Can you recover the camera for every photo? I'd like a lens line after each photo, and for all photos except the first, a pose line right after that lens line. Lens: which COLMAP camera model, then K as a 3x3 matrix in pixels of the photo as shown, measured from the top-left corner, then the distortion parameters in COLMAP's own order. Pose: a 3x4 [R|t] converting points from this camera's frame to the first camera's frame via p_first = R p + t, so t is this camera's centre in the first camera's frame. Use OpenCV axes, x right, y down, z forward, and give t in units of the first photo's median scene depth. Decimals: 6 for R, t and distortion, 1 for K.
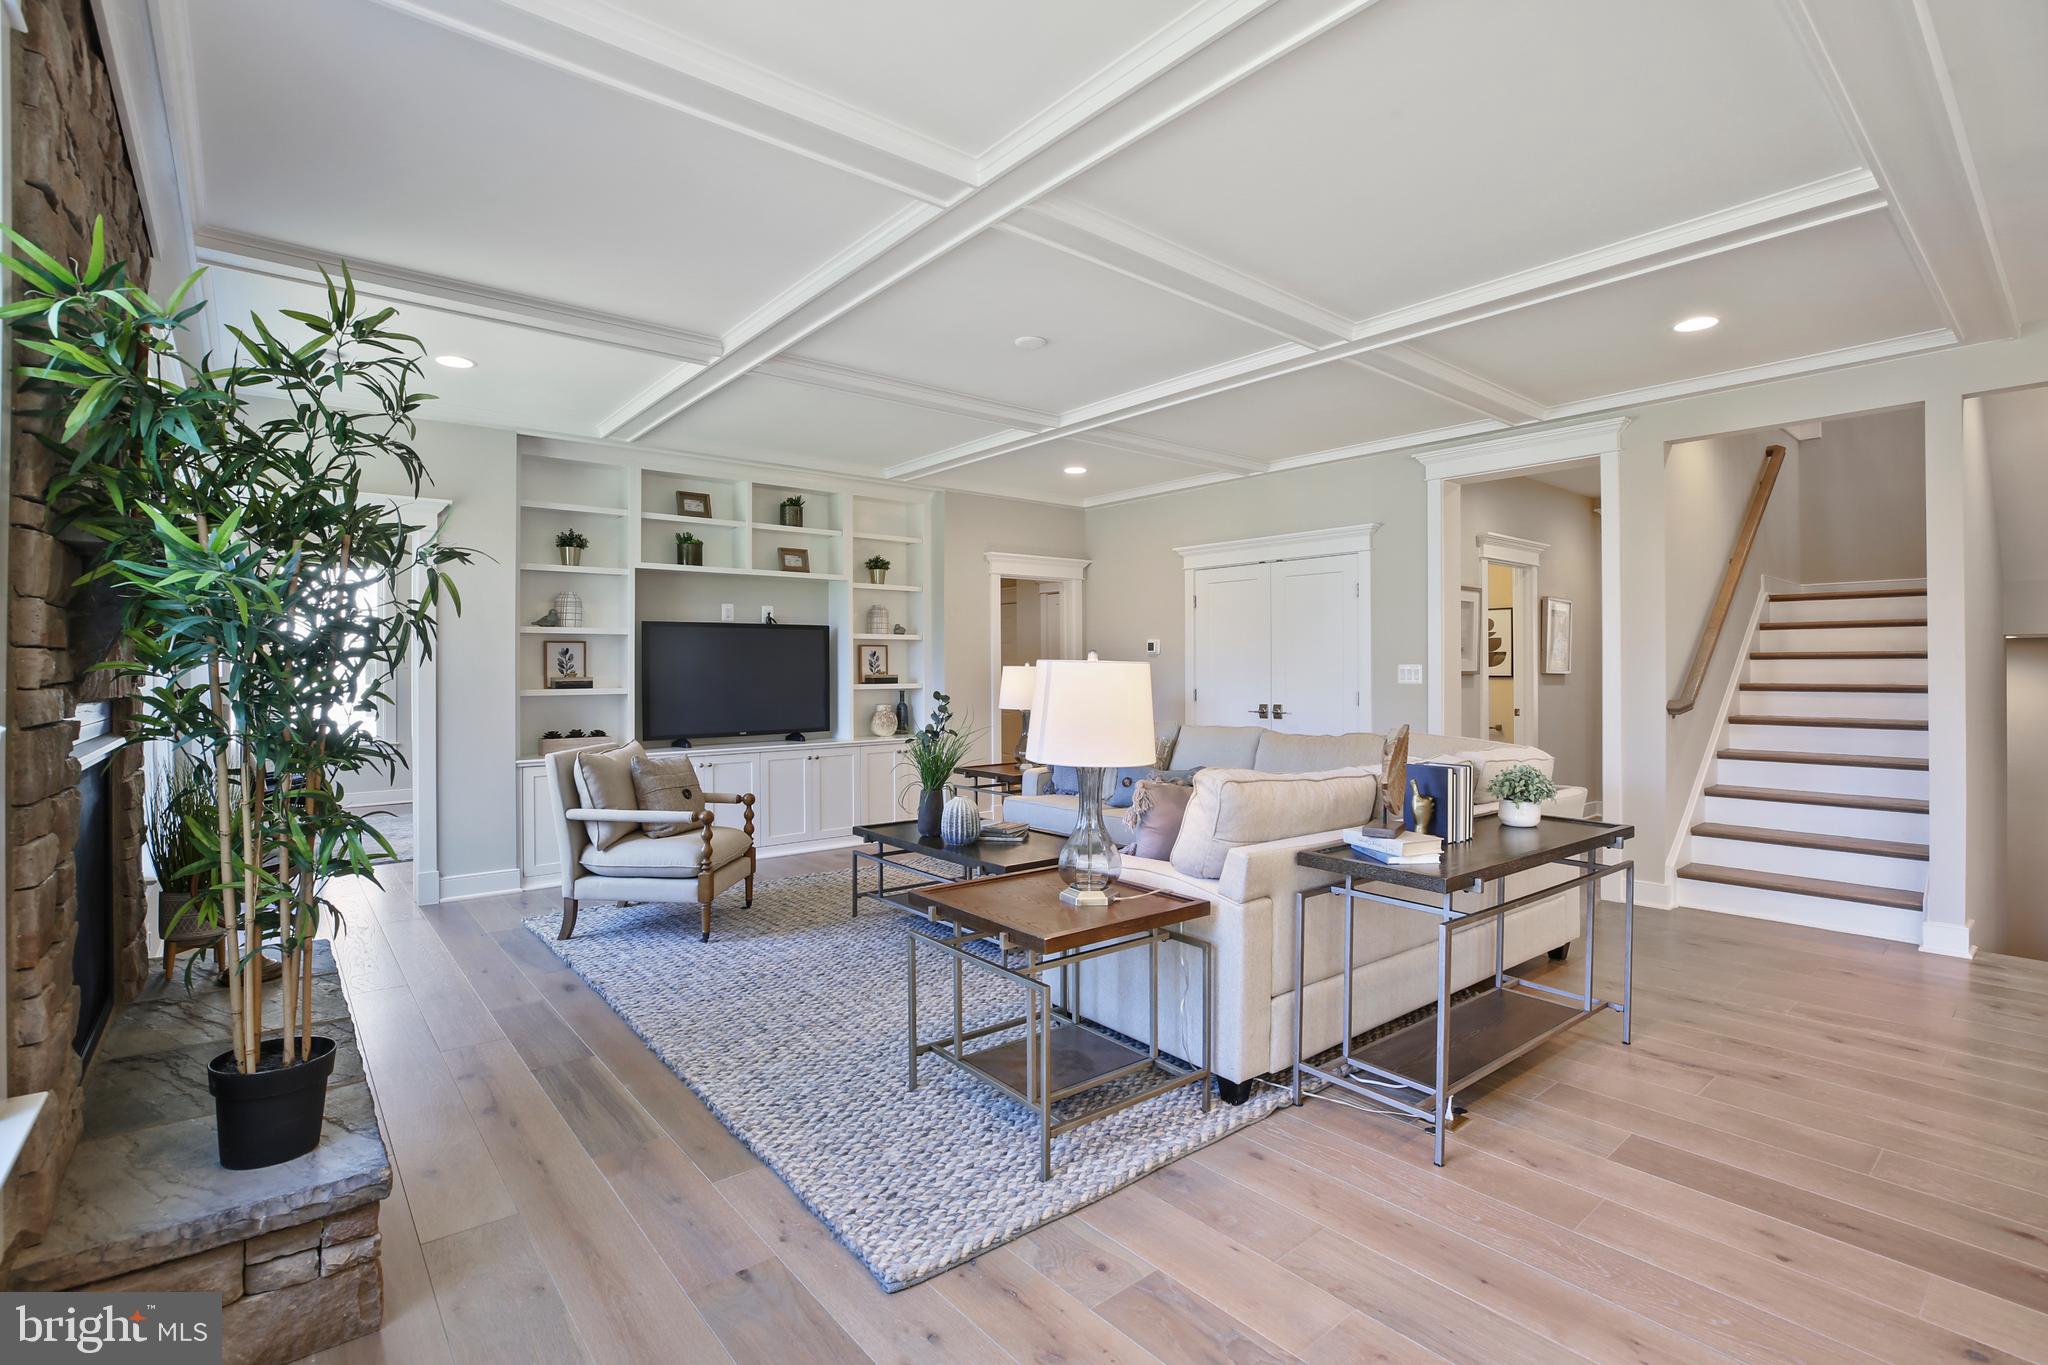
lens RADIAL K [[958.8, 0, 1019.3], [0, 958.8, 676.3], [0, 0, 1]] dist [-0.021568, 0.001205]
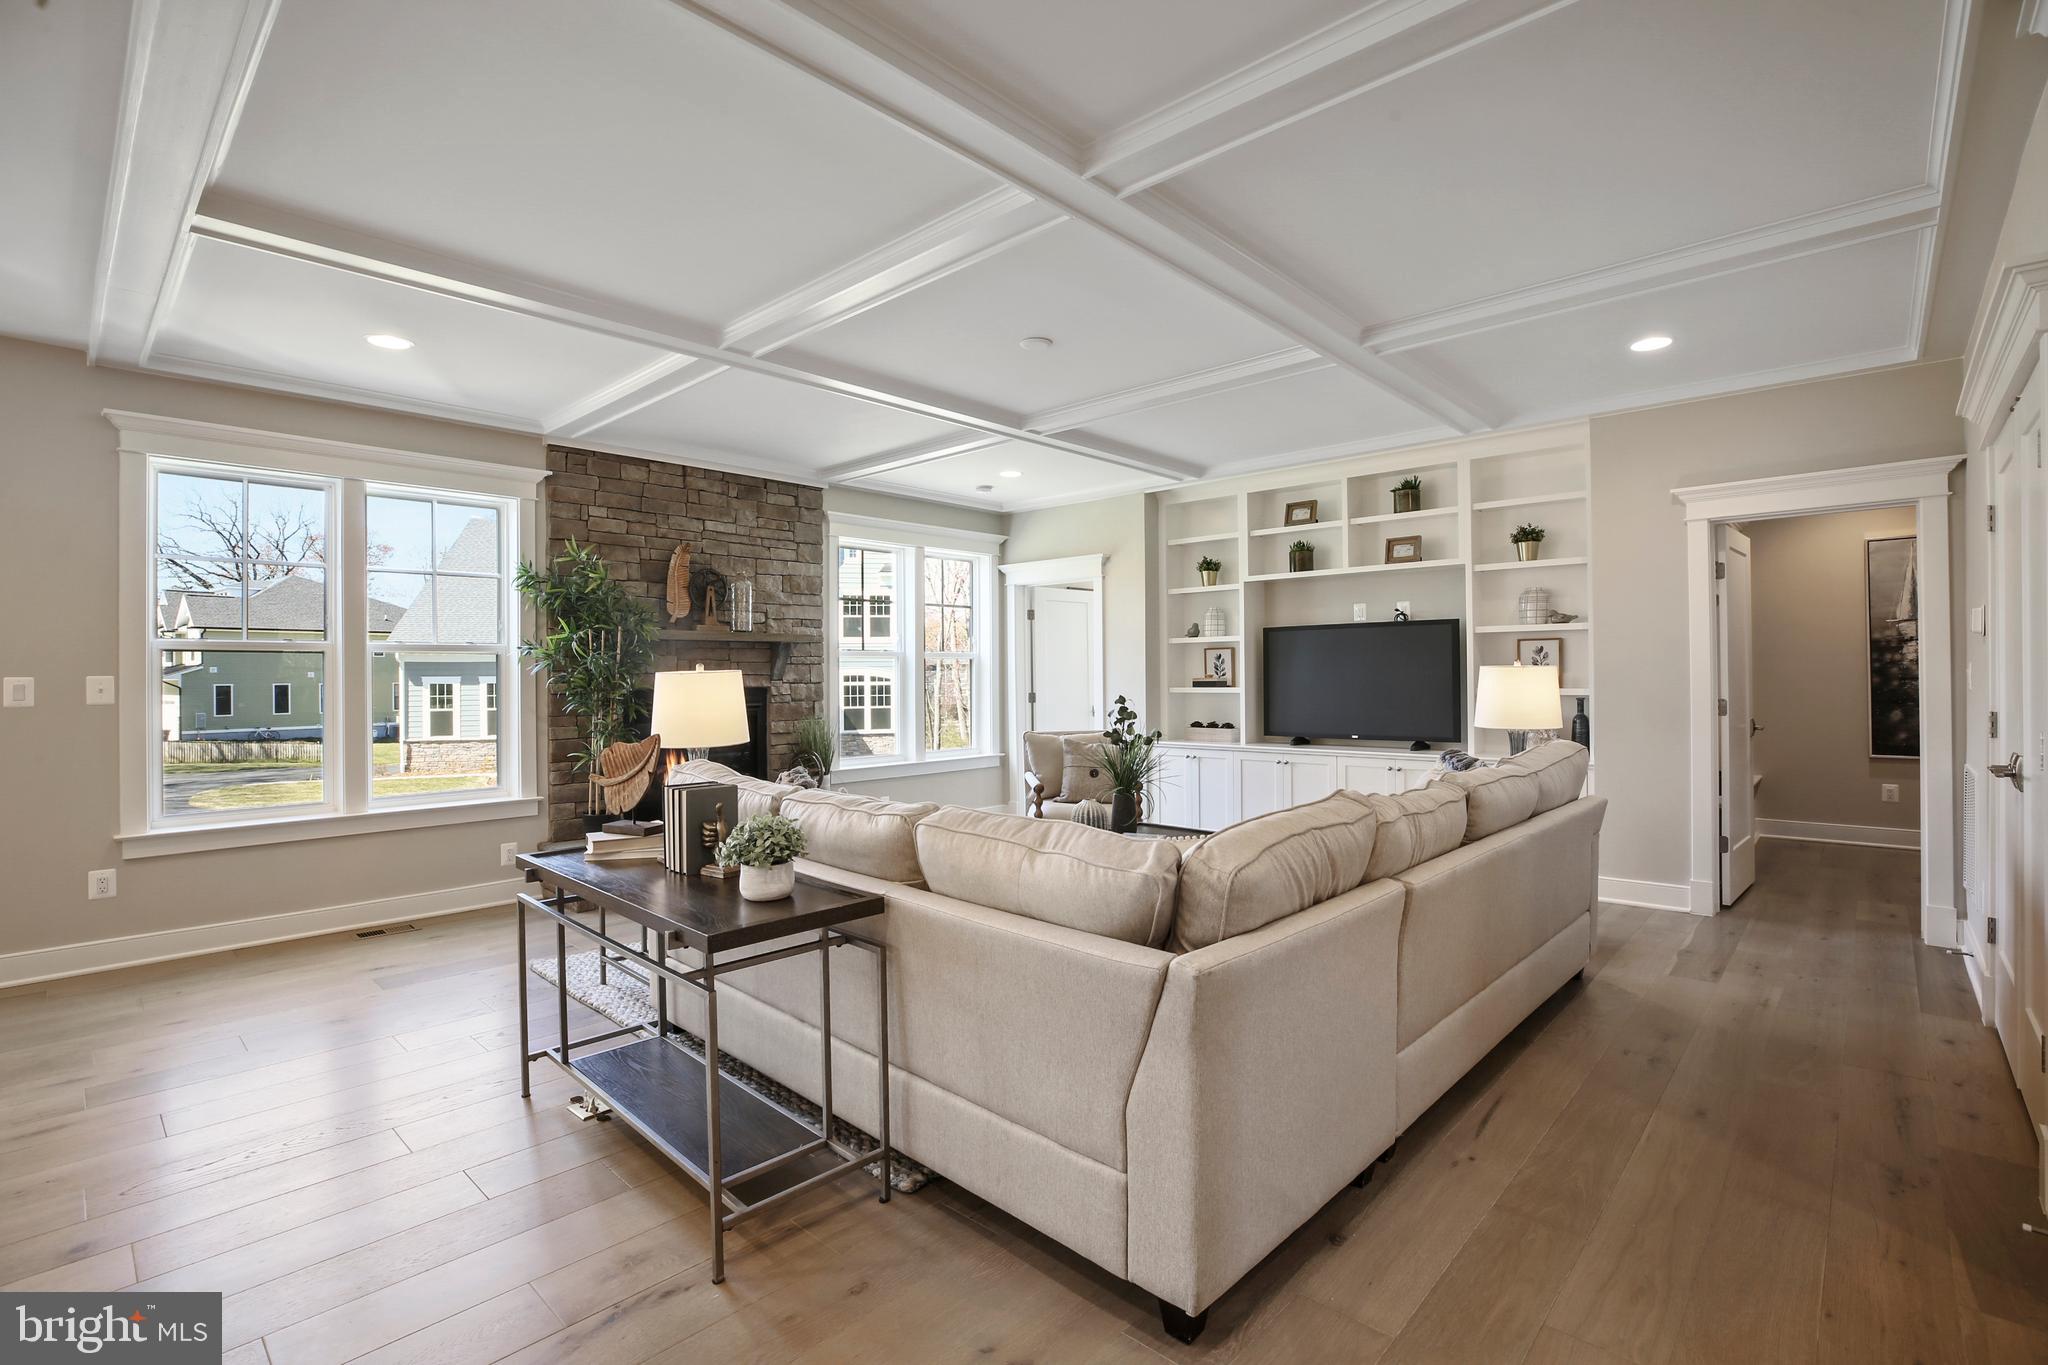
lens RADIAL K [[958.8, 0, 1011.7], [0, 958.8, 670.5], [0, 0, 1]] dist [-0.021568, 0.001205]
pose [[0.114432, 0.000164, -0.993431, 0.640524], [0.001585, 0.999999, 0.000348, -0.008485], [0.993430, -0.001615, 0.114432, 0.548481]]
